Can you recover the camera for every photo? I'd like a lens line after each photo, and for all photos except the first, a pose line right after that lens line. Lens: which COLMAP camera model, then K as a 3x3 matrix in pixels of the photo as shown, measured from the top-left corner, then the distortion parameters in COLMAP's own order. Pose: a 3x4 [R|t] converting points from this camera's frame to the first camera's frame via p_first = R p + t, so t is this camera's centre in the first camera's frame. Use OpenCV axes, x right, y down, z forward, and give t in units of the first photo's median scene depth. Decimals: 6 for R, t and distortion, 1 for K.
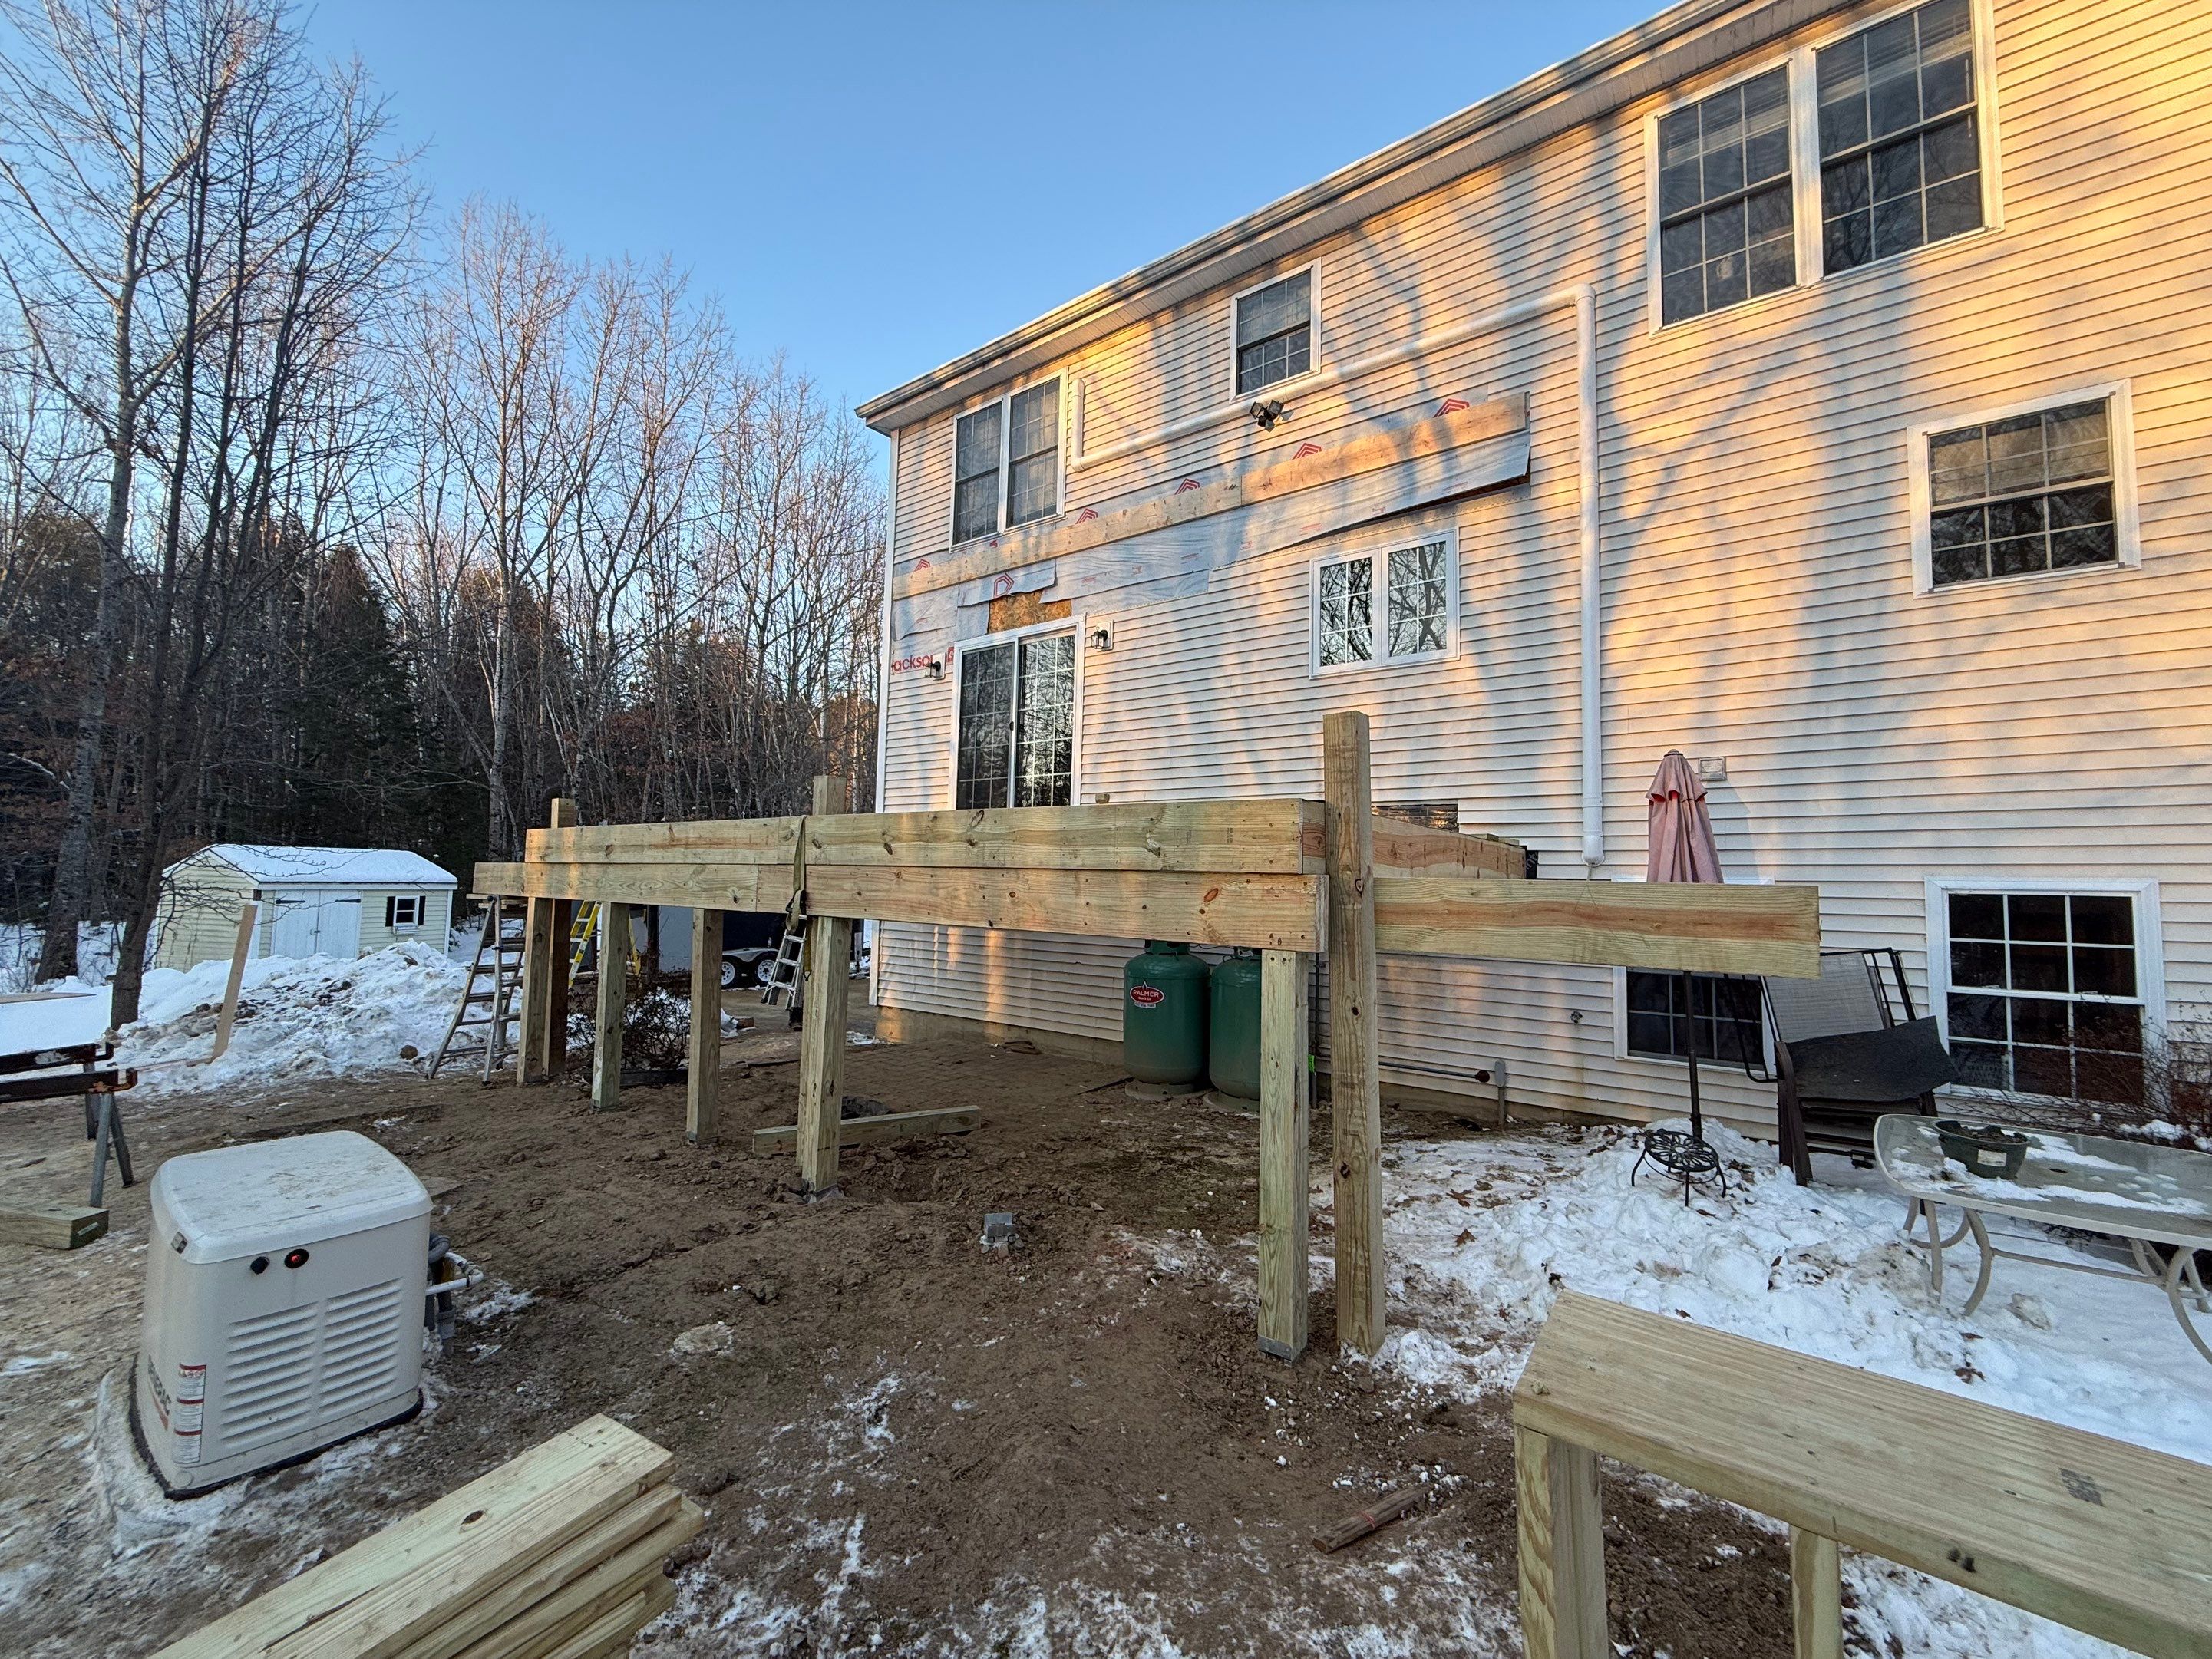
lens RADIAL K [[881.1, 0, 1100.4], [0, 881.1, 827.8], [0, 0, 1]] dist [0.001305, 0.000467]
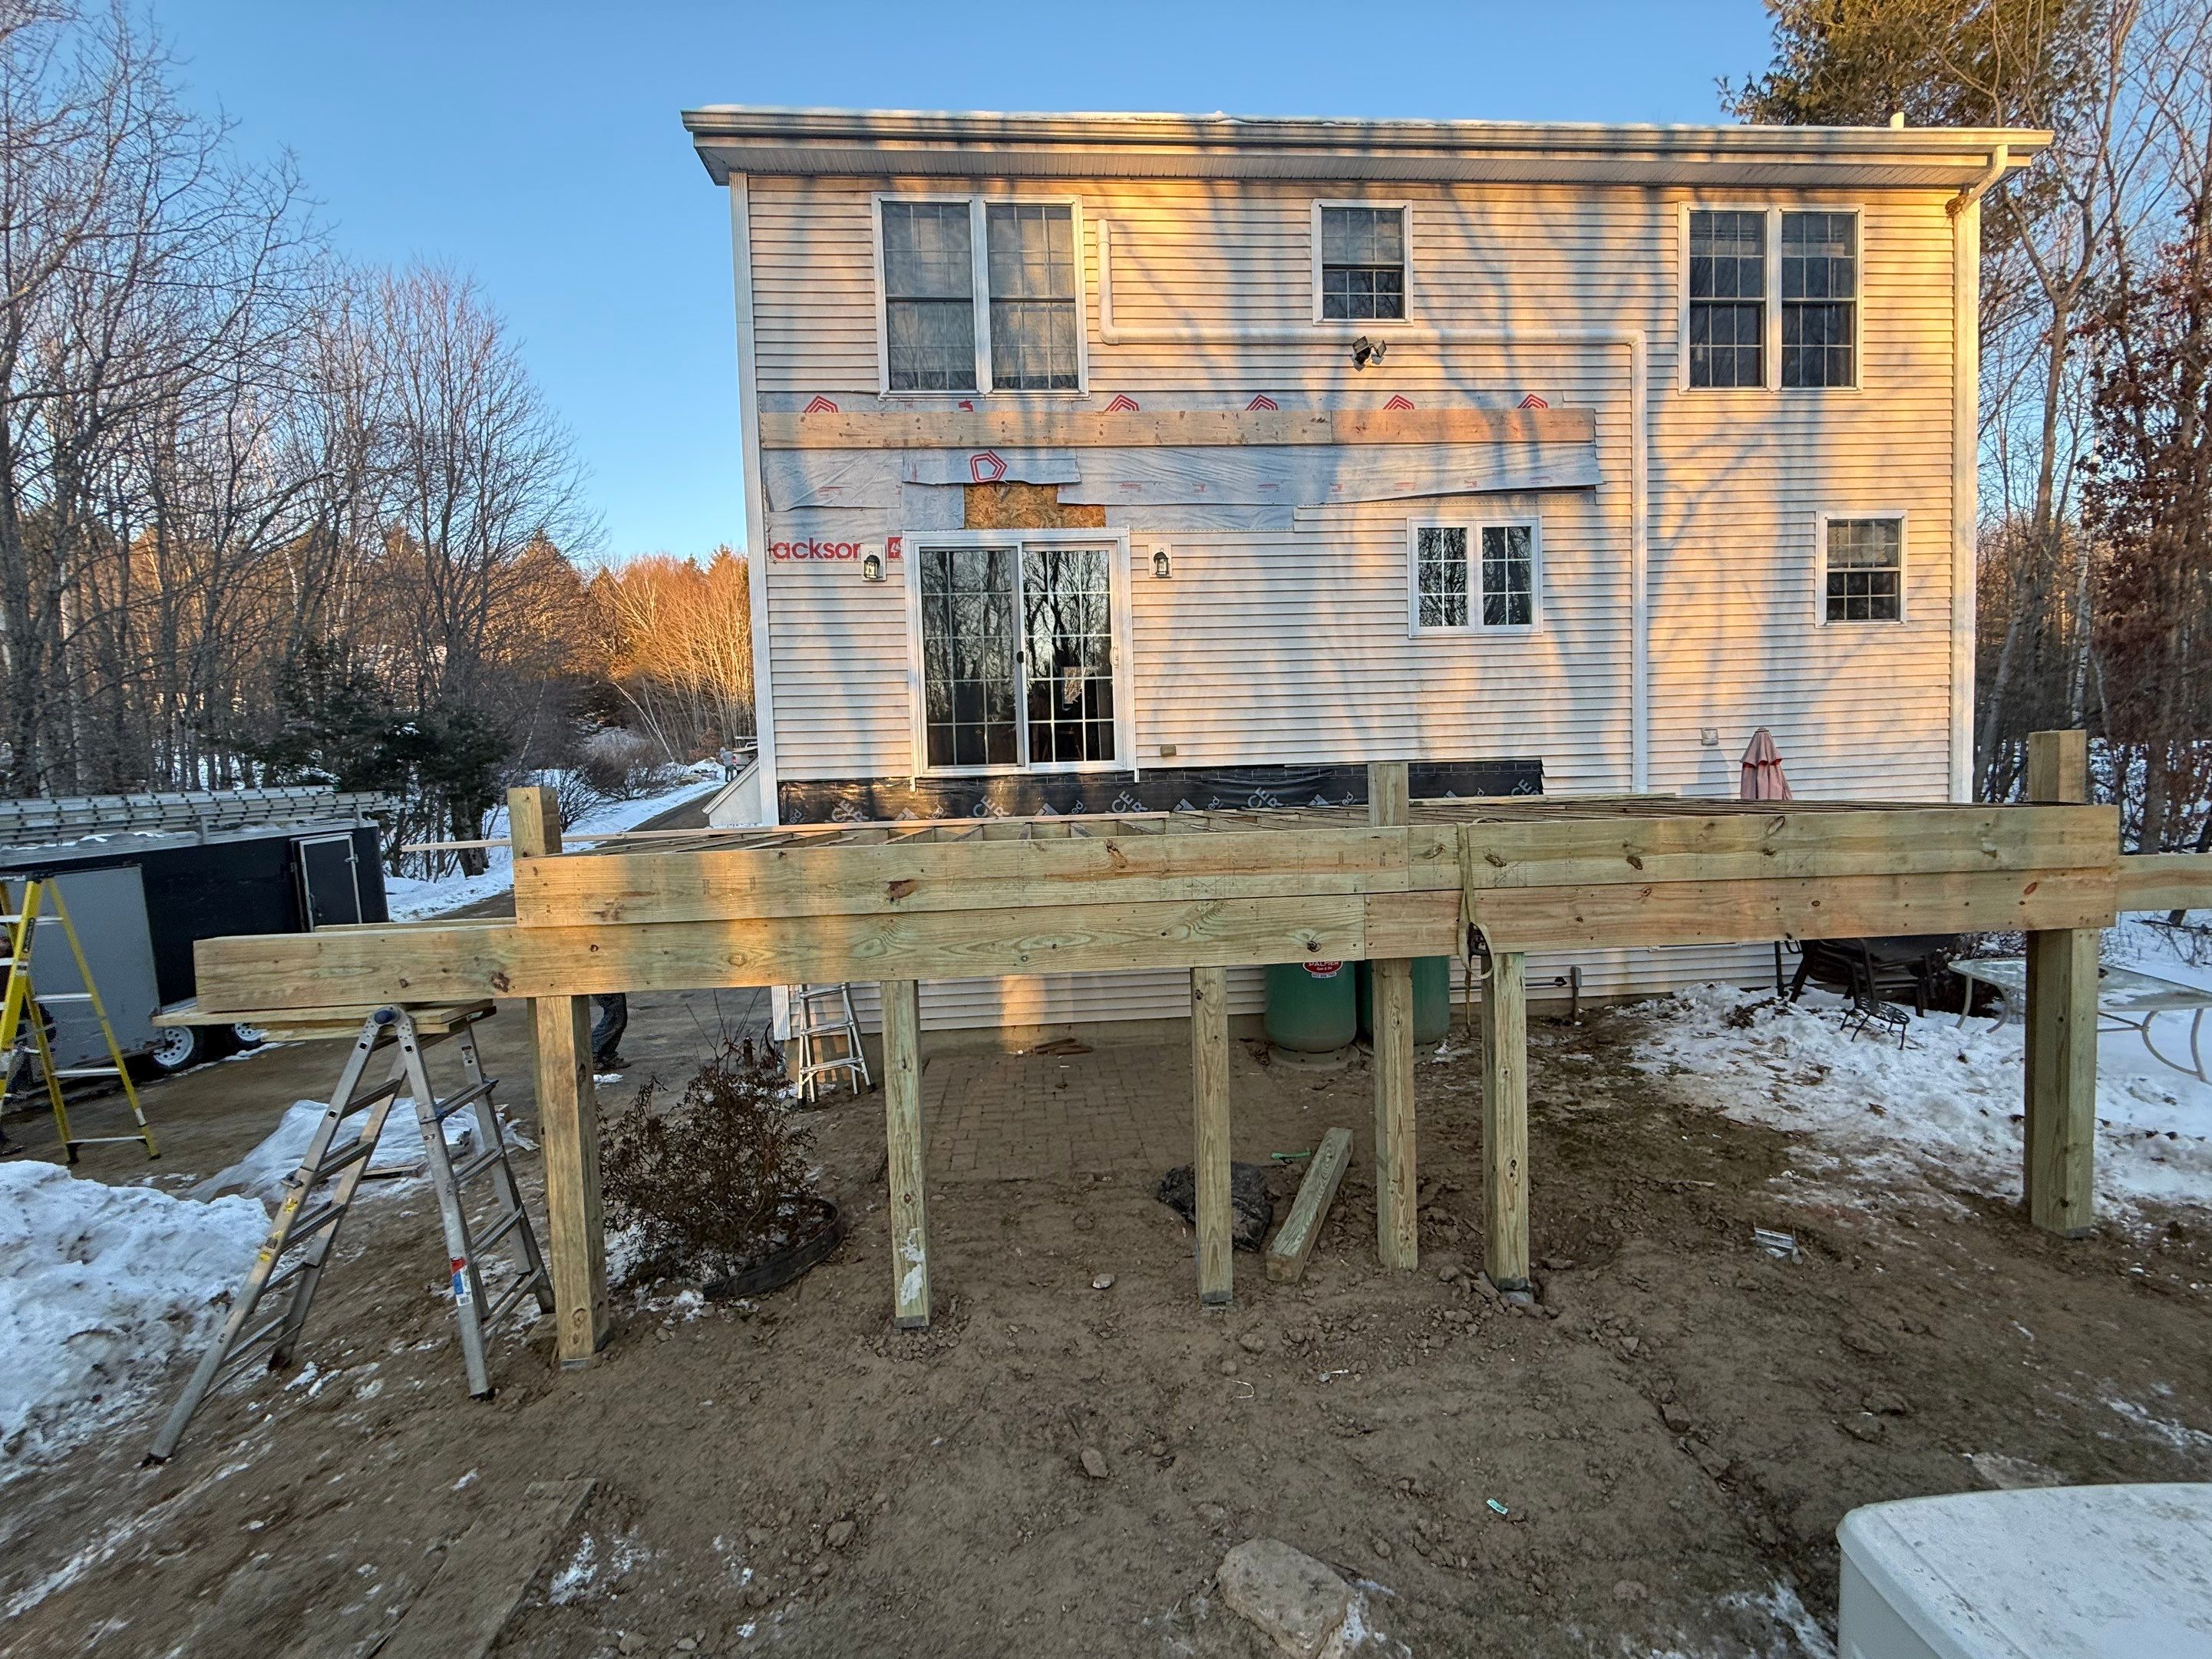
lens RADIAL K [[881.1, 0, 1100.4], [0, 881.1, 827.8], [0, 0, 1]] dist [0.001305, 0.000467]
pose [[0.752454, -0.079475, 0.653832, -0.722040], [0.006178, 0.993501, 0.113654, -0.066334], [-0.658616, -0.081480, 0.748055, 0.442068]]
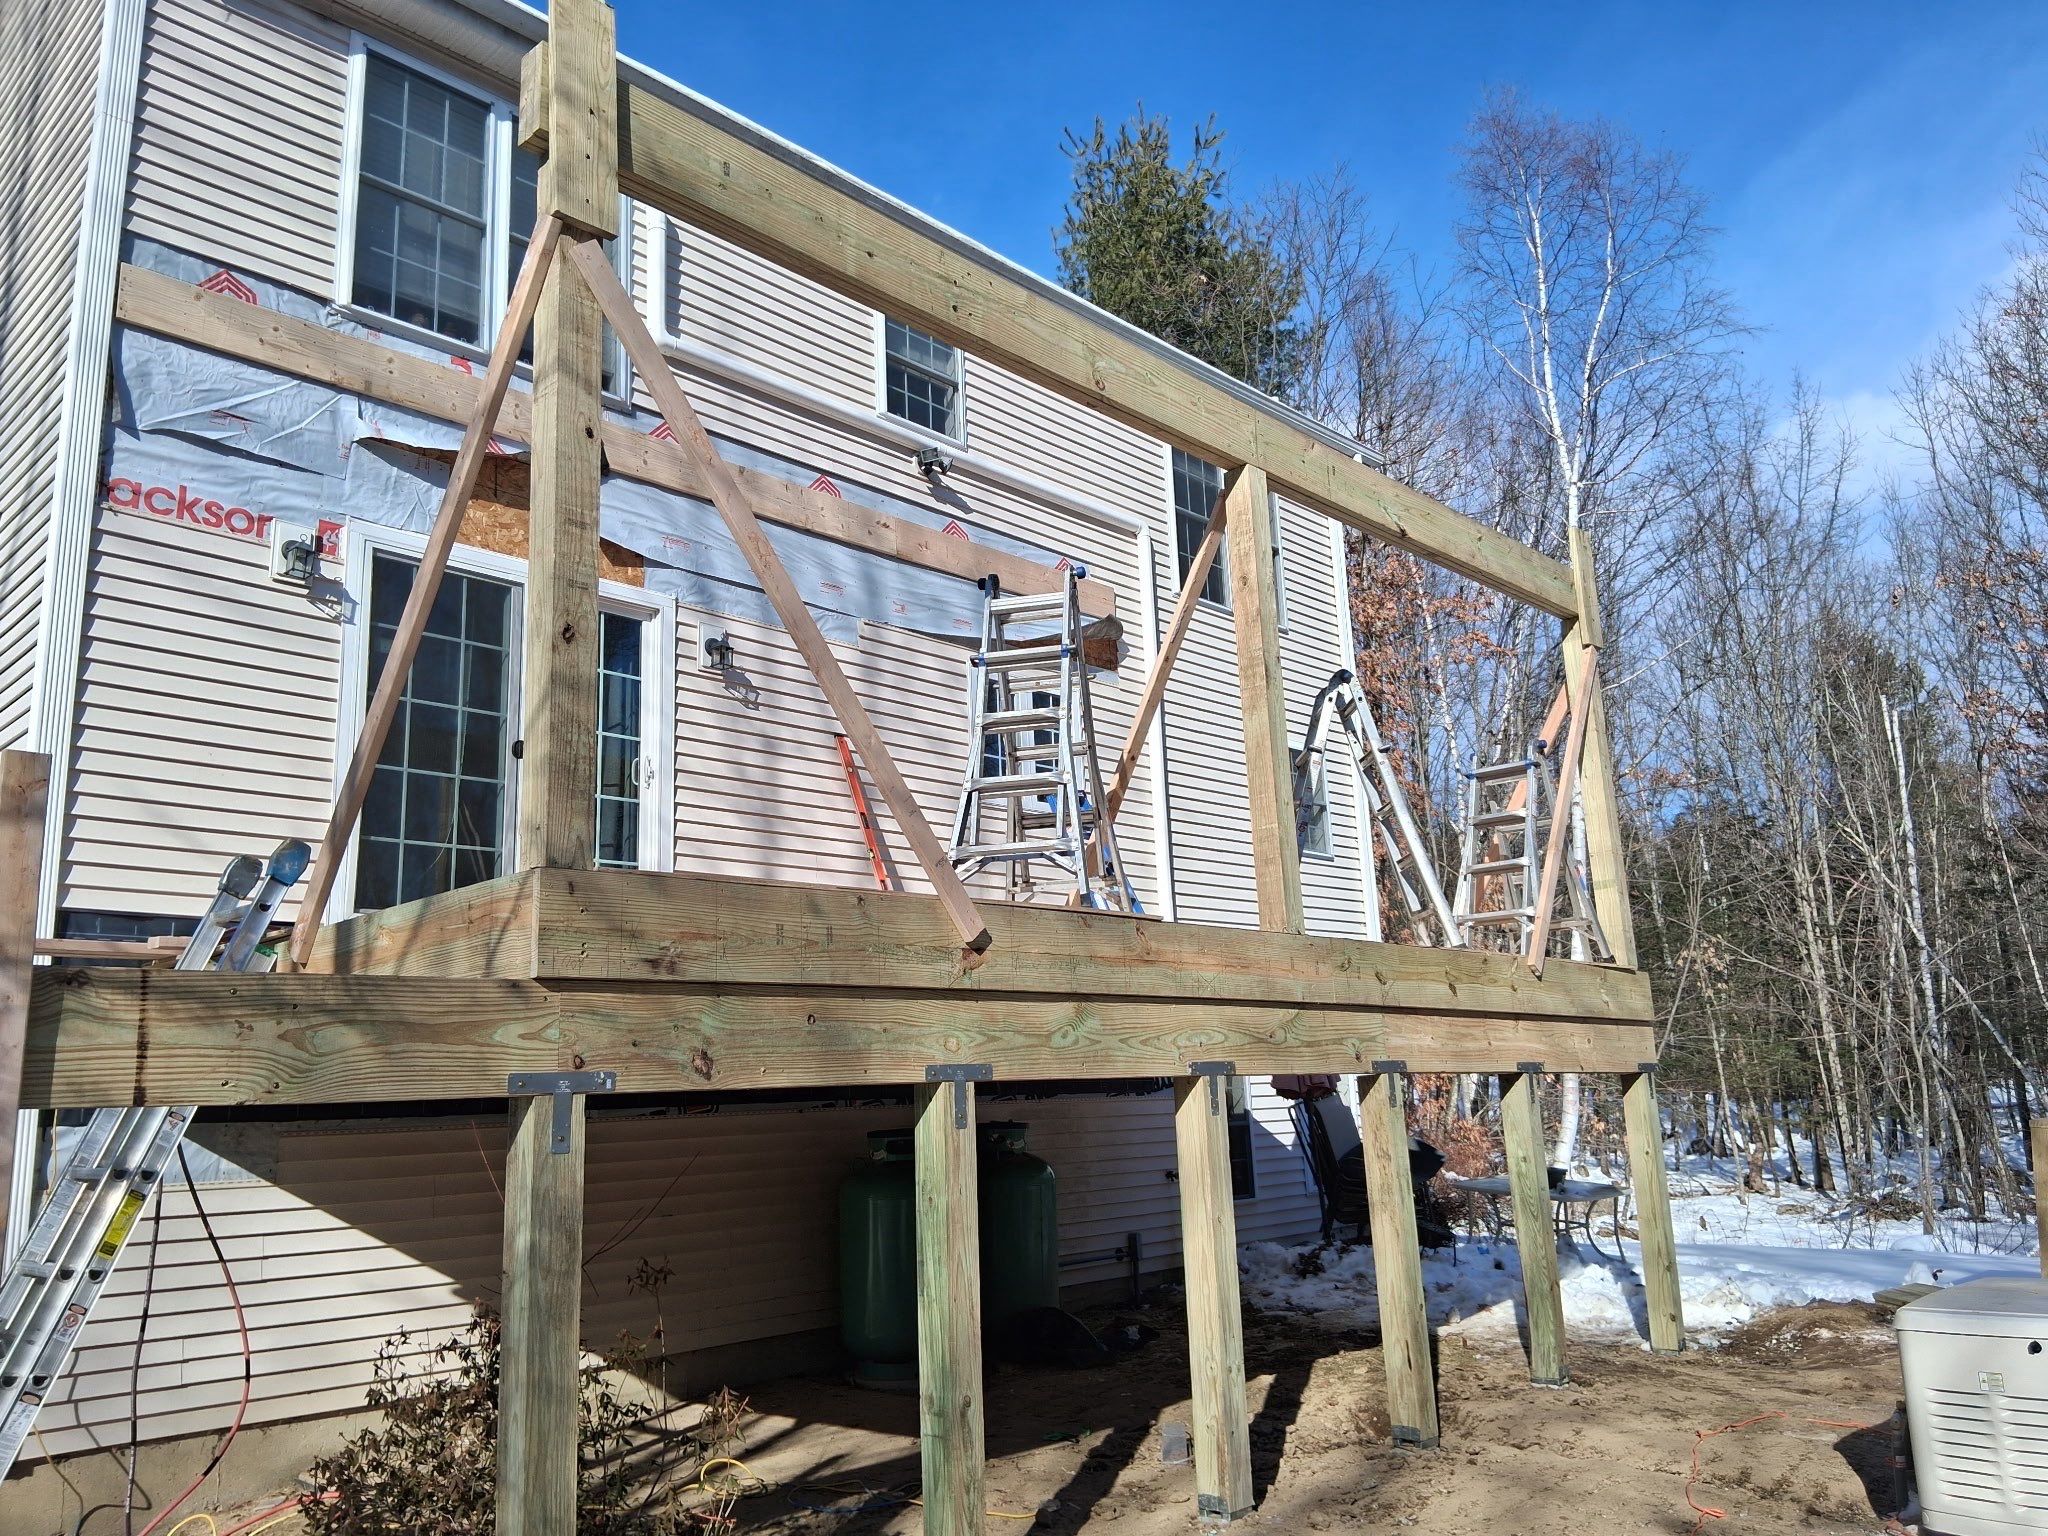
lens RADIAL K [[1537.7, 0, 1035.8], [0, 1537.7, 770.0], [0, 0, 1]] dist [0.142905, -0.255970]
pose [[0.106133, 0.185720, 0.976854, -1.159201], [-0.020896, 0.982602, -0.184543, 0.064748], [-0.994132, -0.000826, 0.108167, 0.776292]]
